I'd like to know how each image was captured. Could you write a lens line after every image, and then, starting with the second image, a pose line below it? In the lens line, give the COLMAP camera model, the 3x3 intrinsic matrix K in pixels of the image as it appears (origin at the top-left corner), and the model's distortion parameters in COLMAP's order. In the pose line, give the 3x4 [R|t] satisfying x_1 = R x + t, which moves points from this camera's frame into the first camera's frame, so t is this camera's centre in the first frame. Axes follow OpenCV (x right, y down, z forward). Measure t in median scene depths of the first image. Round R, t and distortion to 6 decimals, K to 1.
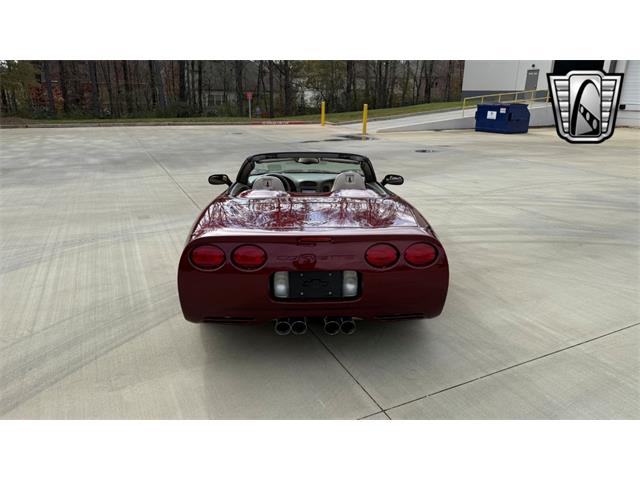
lens RADIAL K [[453.8, 0, 322.7], [0, 453.8, 235.2], [0, 0, 1]] dist [0.025243, -0.043410]
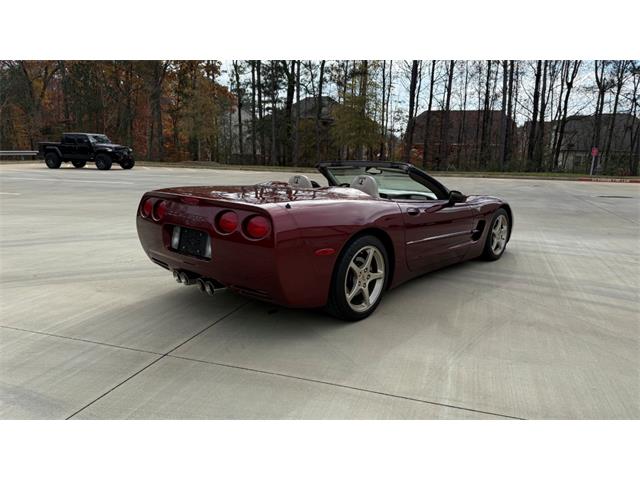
lens RADIAL K [[453.8, 0, 322.0], [0, 453.8, 235.6], [0, 0, 1]] dist [0.025243, -0.043410]
pose [[0.713876, 0.129694, -0.688158, 0.712938], [-0.218692, 0.974840, -0.043141, 0.050994], [0.665249, 0.181292, 0.724277, 0.273143]]
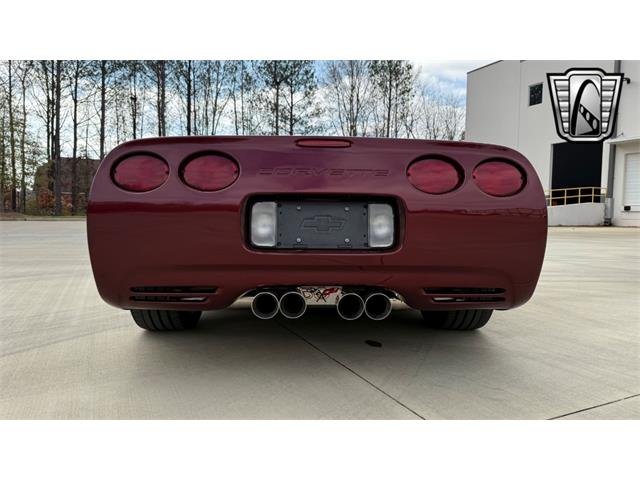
lens RADIAL K [[453.8, 0, 320.9], [0, 453.8, 241.0], [0, 0, 1]] dist [0.025243, -0.043410]
pose [[0.999950, 0.003665, -0.009353, -0.008535], [-0.005783, 0.971319, -0.237711, 0.190248], [0.008214, 0.237753, 0.971291, 0.310207]]
